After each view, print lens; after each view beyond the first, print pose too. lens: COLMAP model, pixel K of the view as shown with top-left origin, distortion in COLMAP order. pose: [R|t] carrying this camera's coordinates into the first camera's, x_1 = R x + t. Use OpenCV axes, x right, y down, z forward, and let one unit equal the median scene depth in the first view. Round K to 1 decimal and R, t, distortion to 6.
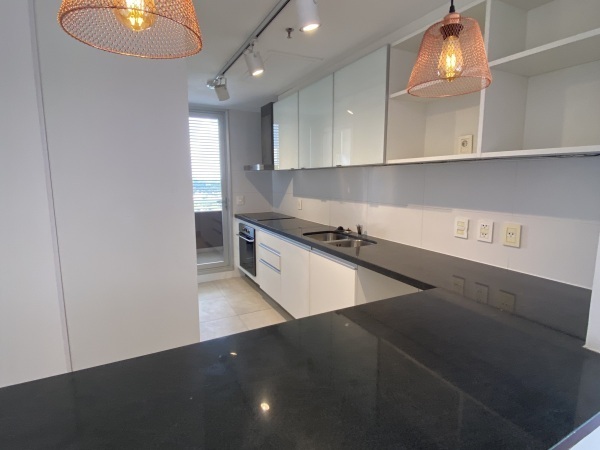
lens RADIAL K [[315.5, 0, 300.0], [0, 315.5, 225.0], [0, 0, 1]] dist [-0.001185, -0.000188]
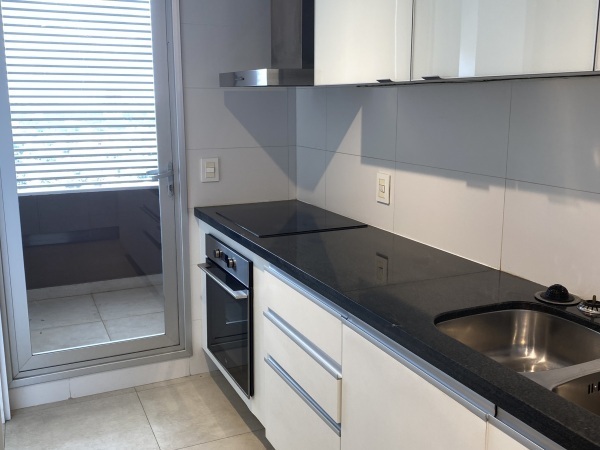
lens RADIAL K [[610.9, 0, 300.0], [0, 610.9, 225.0], [0, 0, 1]] dist [0.005309, -0.003533]
pose [[0.998982, 0.011870, -0.043516, -0.056975], [-0.009782, 0.998805, 0.047889, -0.052470], [0.044032, -0.047415, 0.997904, 0.316104]]
